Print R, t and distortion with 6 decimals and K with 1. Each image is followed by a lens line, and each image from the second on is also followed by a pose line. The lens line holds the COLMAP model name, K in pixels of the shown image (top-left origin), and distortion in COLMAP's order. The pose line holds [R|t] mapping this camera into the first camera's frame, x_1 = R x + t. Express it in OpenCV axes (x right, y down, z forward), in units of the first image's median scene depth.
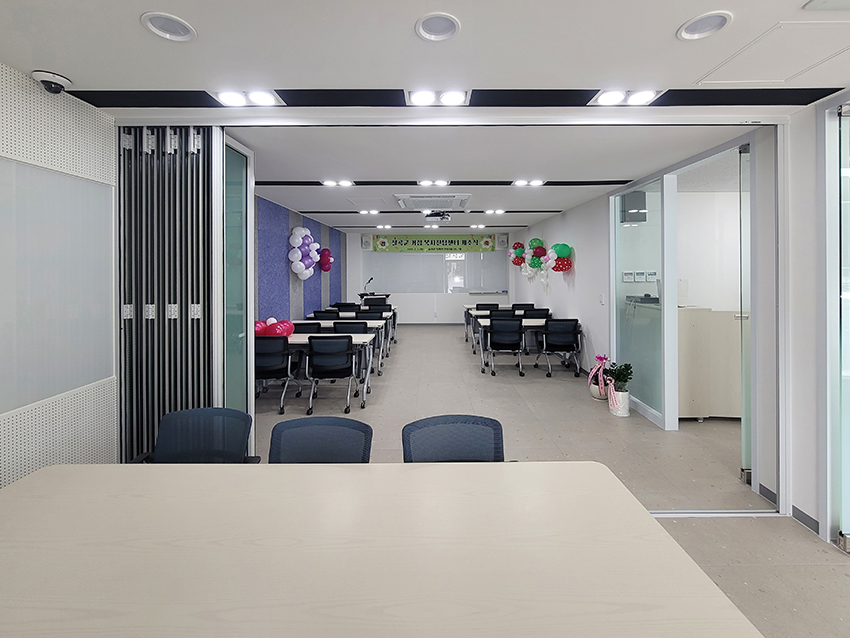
lens RADIAL K [[341.0, 0, 328.5], [0, 341.0, 325.8], [0, 0, 1]] dist [-0.012587, 0.000755]
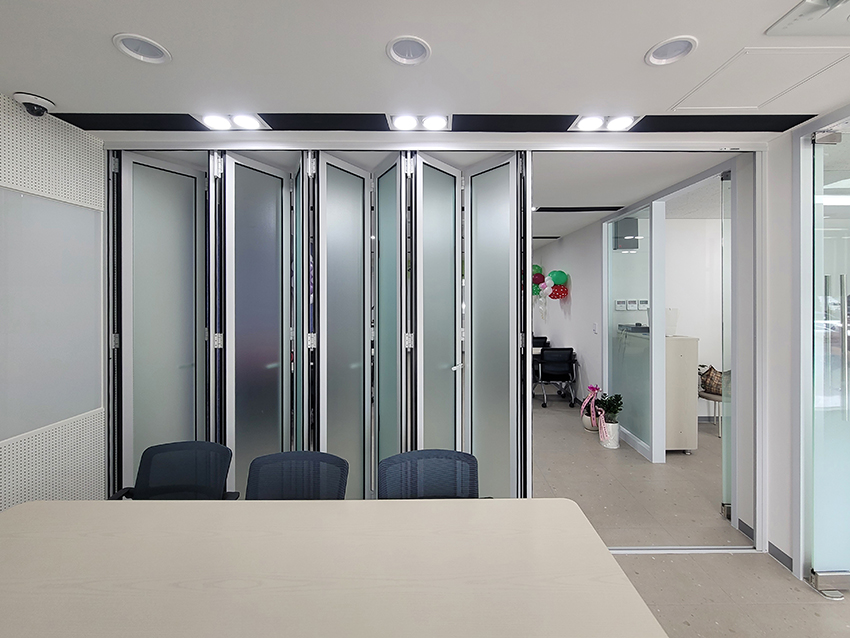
lens RADIAL K [[341.0, 0, 417.4], [0, 341.0, 345.4], [0, 0, 1]] dist [-0.012587, 0.000755]
pose [[0.999826, -0.002300, 0.018497, 0.301711], [0.002486, 0.999946, -0.010075, -0.021445], [-0.018473, 0.010119, 0.999778, 0.029741]]
